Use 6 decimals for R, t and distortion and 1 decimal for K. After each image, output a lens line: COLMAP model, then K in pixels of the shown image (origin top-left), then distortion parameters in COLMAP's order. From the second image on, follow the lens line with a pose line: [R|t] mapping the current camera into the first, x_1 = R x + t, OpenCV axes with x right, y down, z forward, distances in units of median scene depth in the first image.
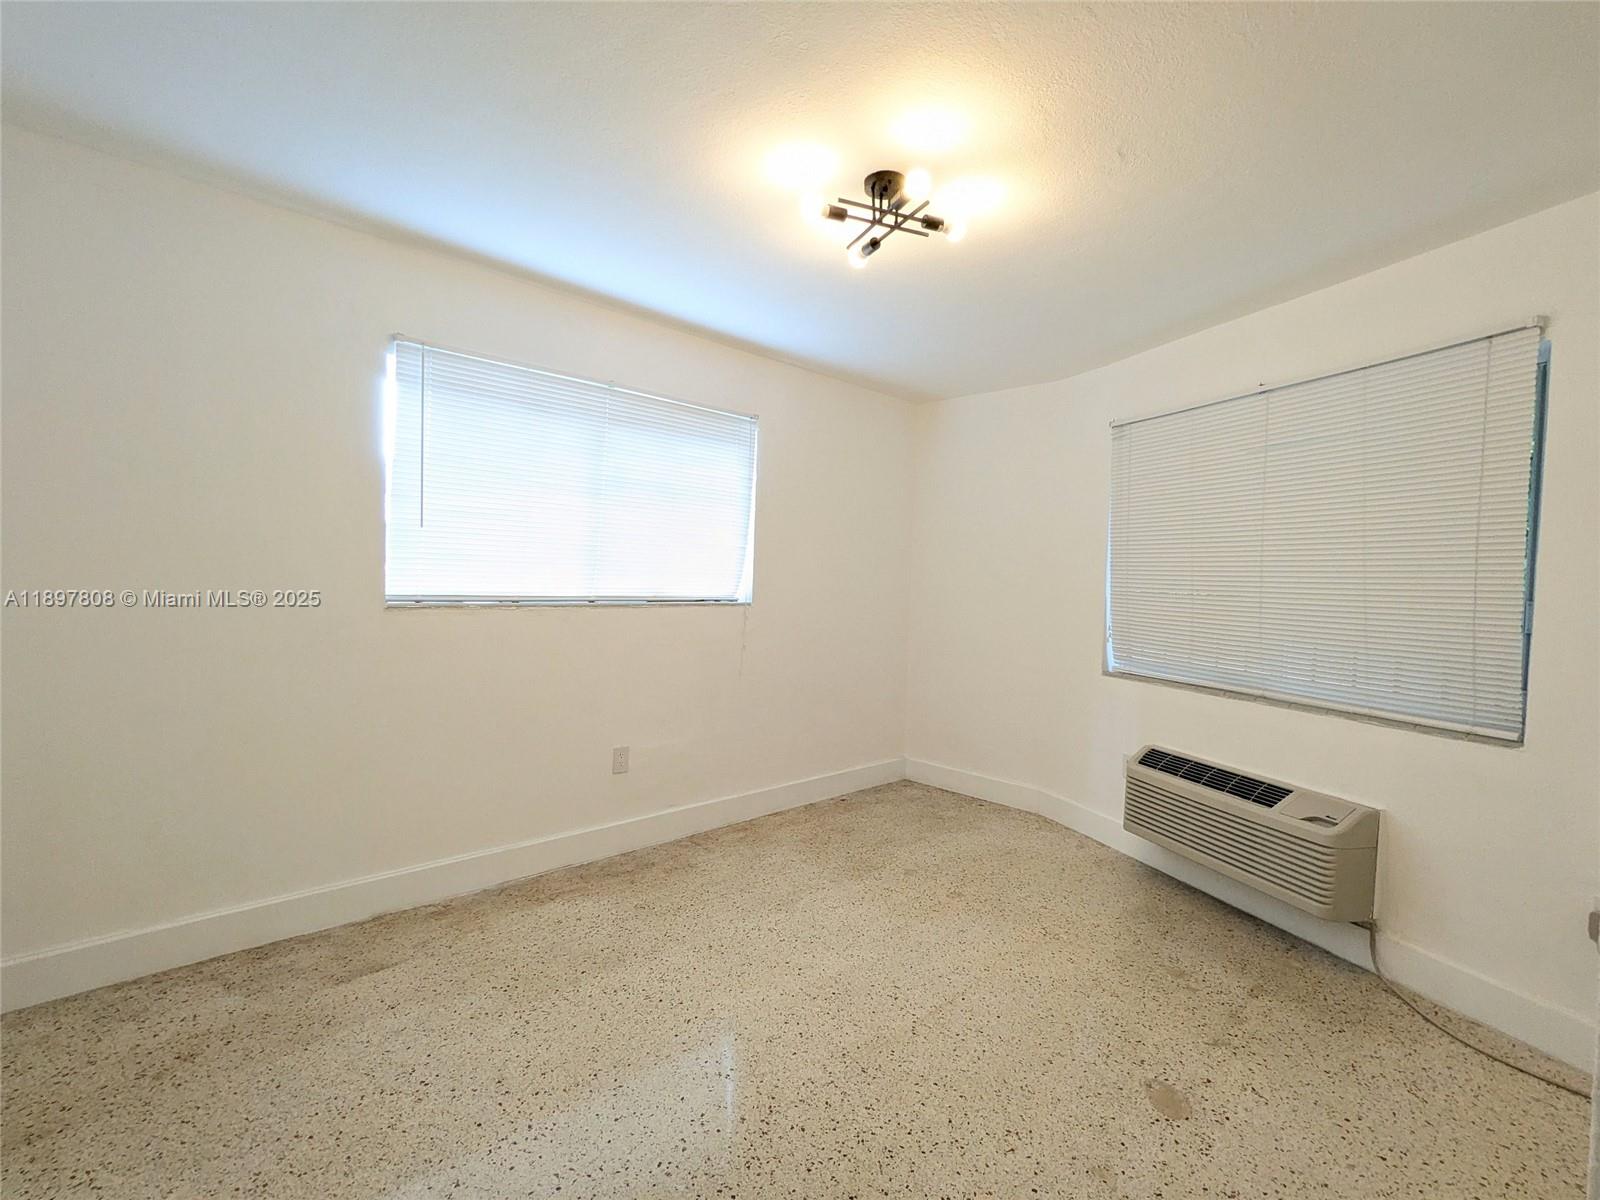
lens RADIAL K [[747.2, 0, 794.3], [0, 747.2, 607.4], [0, 0, 1]] dist [-0.017949, 0.000125]
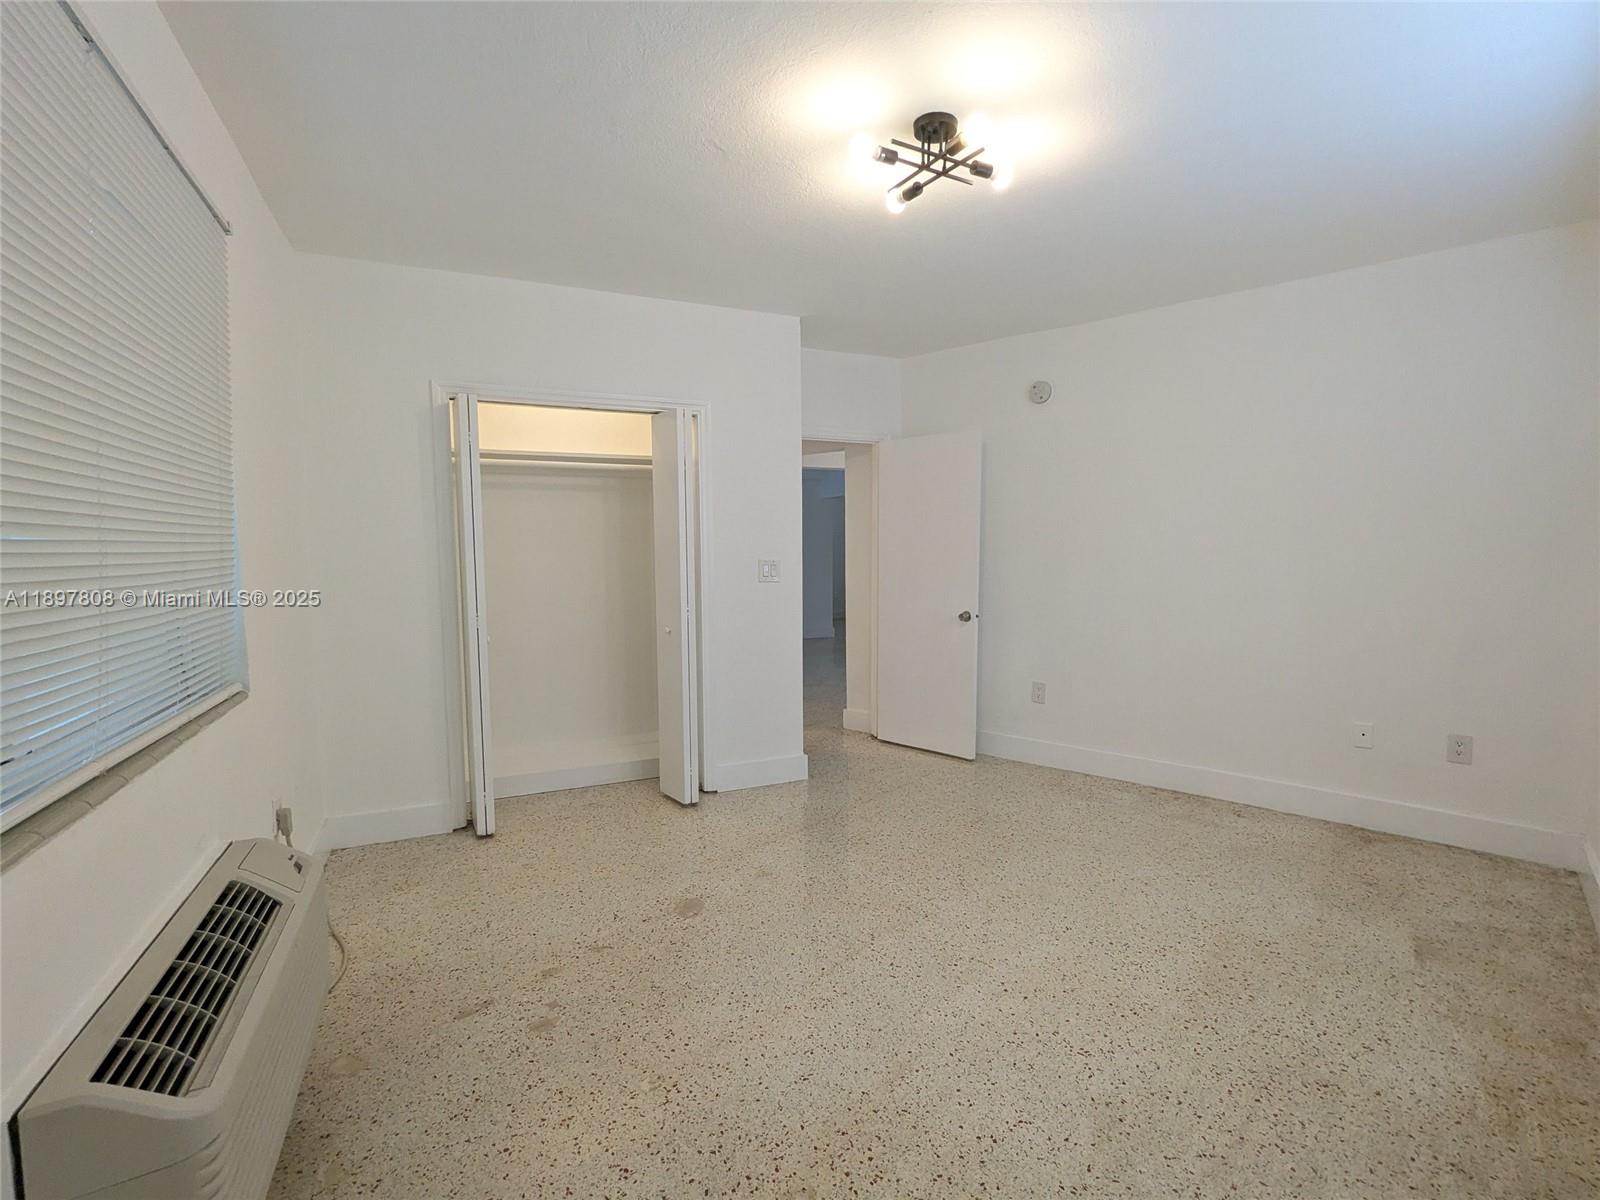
lens RADIAL K [[760.0, 0, 801.8], [0, 760.0, 604.7], [0, 0, 1]] dist [-0.001063, 0.005460]
pose [[-0.995855, -0.018886, -0.088970, 0.253125], [-0.028515, 0.993716, 0.108237, -0.035503], [0.086367, 0.110325, -0.990136, 1.384161]]
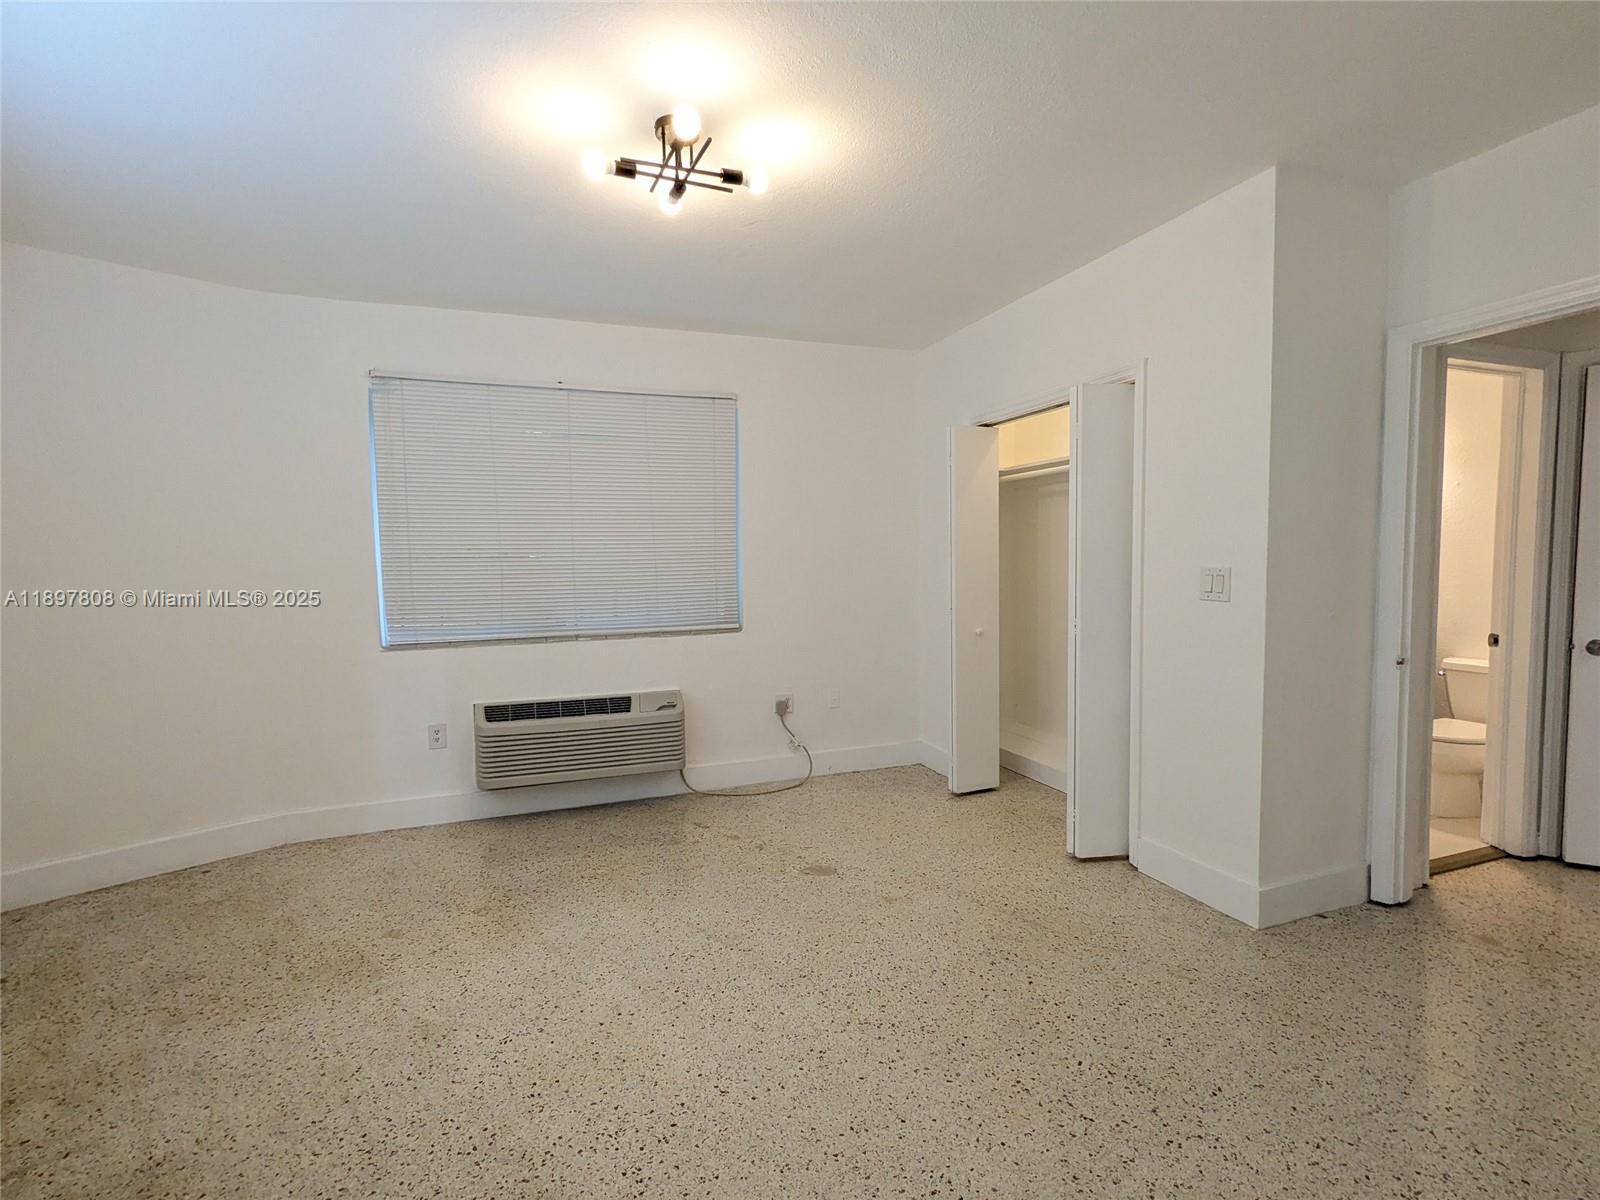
lens RADIAL K [[760.0, 0, 801.8], [0, 760.0, 604.7], [0, 0, 1]] dist [-0.001063, 0.005460]
pose [[-0.016965, -0.096449, 0.995193, -0.619159], [0.051661, 0.993923, 0.097206, -0.035842], [-0.998521, 0.053062, -0.011879, 0.598803]]
